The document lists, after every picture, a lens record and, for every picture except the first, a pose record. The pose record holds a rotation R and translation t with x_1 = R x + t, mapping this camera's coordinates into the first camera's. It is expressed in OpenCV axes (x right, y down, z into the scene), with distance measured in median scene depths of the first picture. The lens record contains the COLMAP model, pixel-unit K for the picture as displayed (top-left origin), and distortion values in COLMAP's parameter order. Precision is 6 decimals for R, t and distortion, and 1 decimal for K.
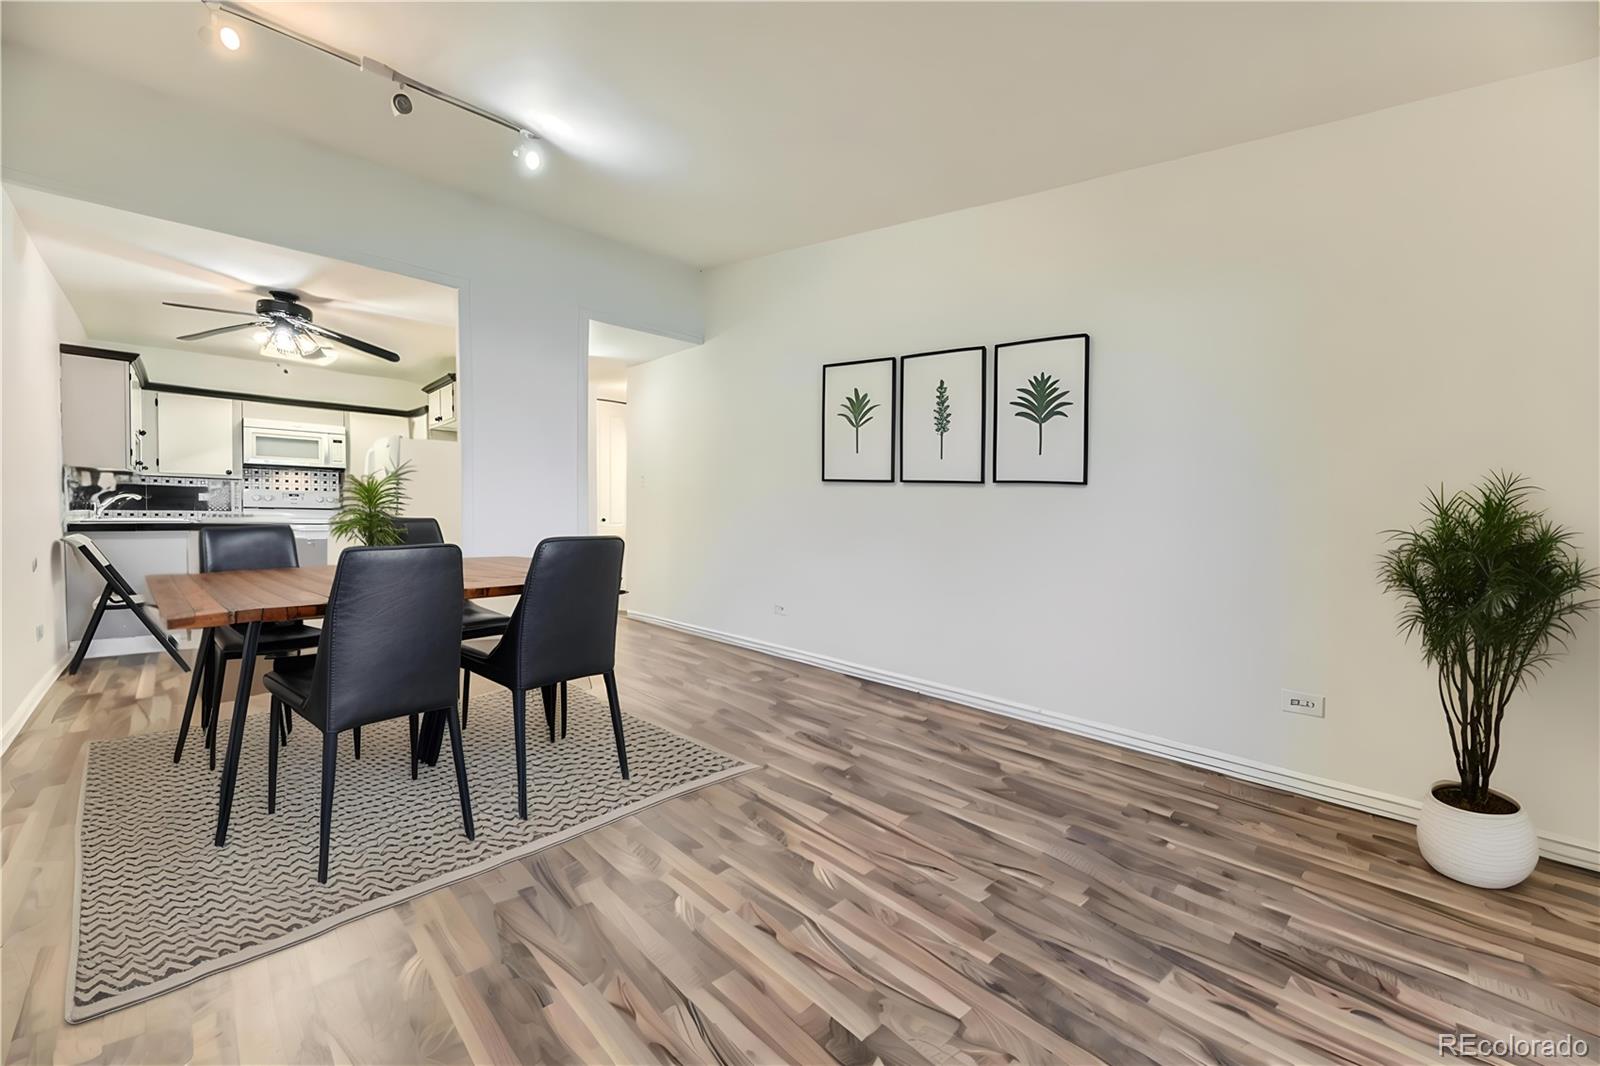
lens RADIAL K [[648.4, 0, 804.1], [0, 648.4, 522.7], [0, 0, 1]] dist [0.000288, -0.000286]
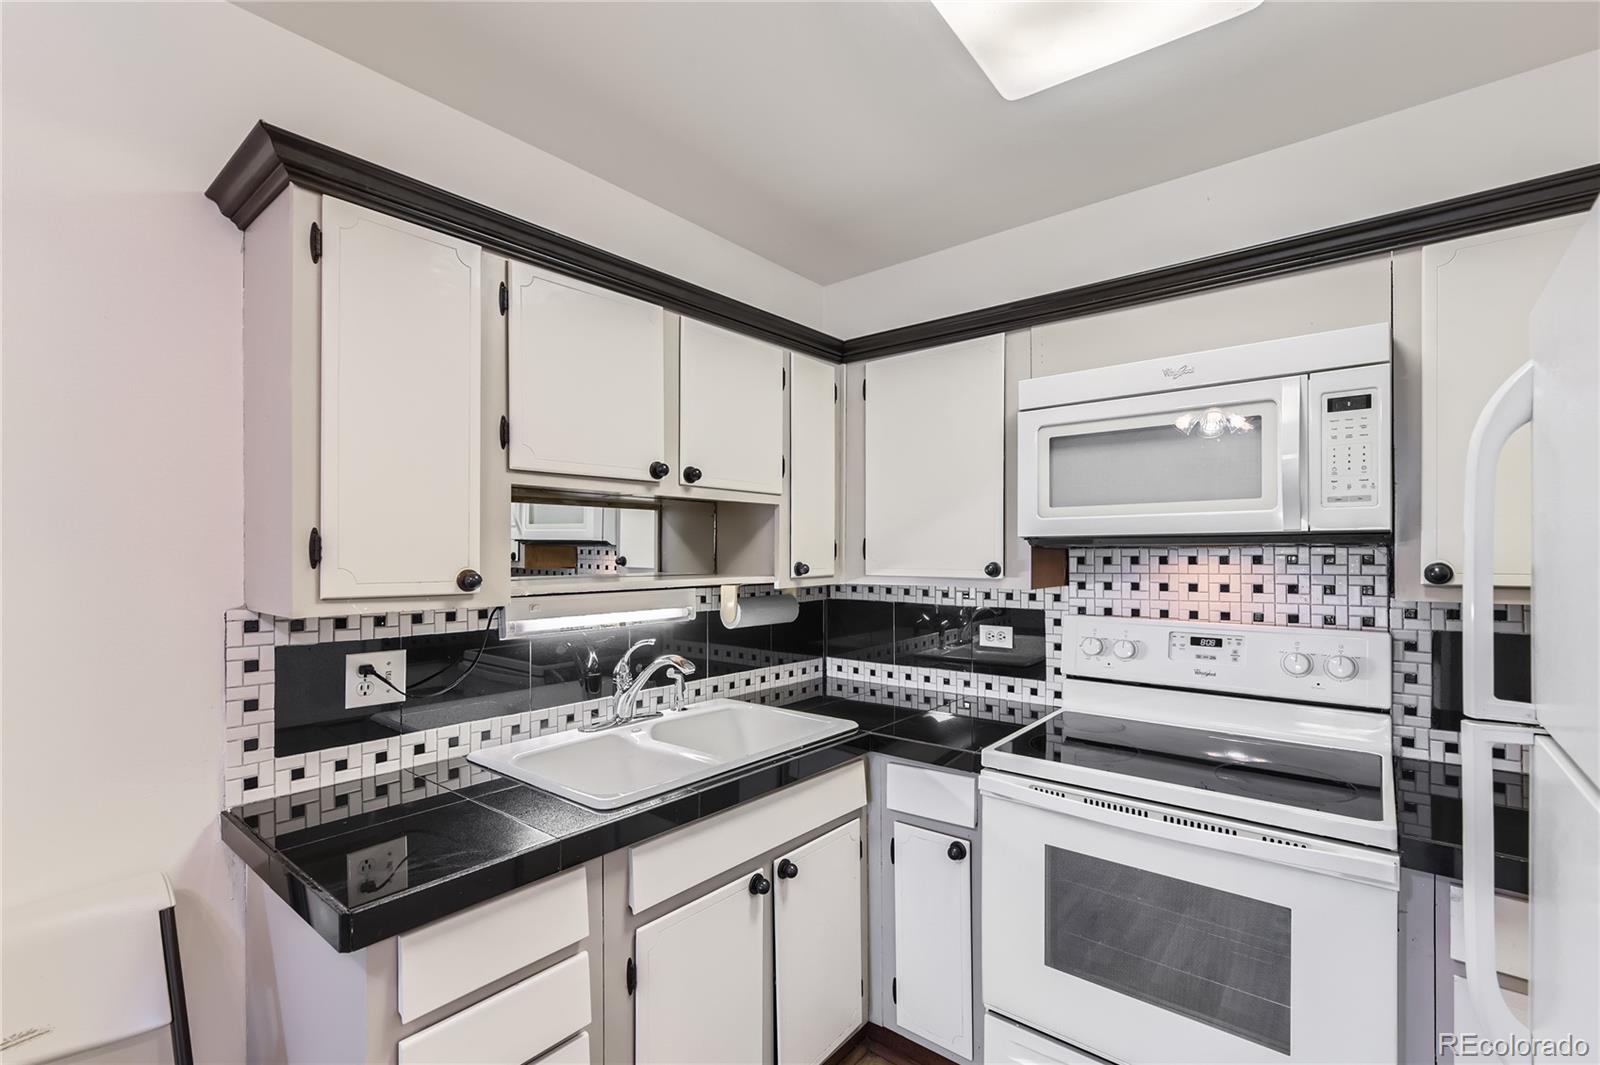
lens RADIAL K [[714.2, 0, 828.6], [0, 714.2, 563.0], [0, 0, 1]] dist [-0.000401, -0.000051]
pose [[0.141617, -0.007118, -0.989896, -0.522170], [-0.008565, 0.999928, -0.008416, -0.071530], [0.989884, 0.009671, 0.141546, 0.811391]]
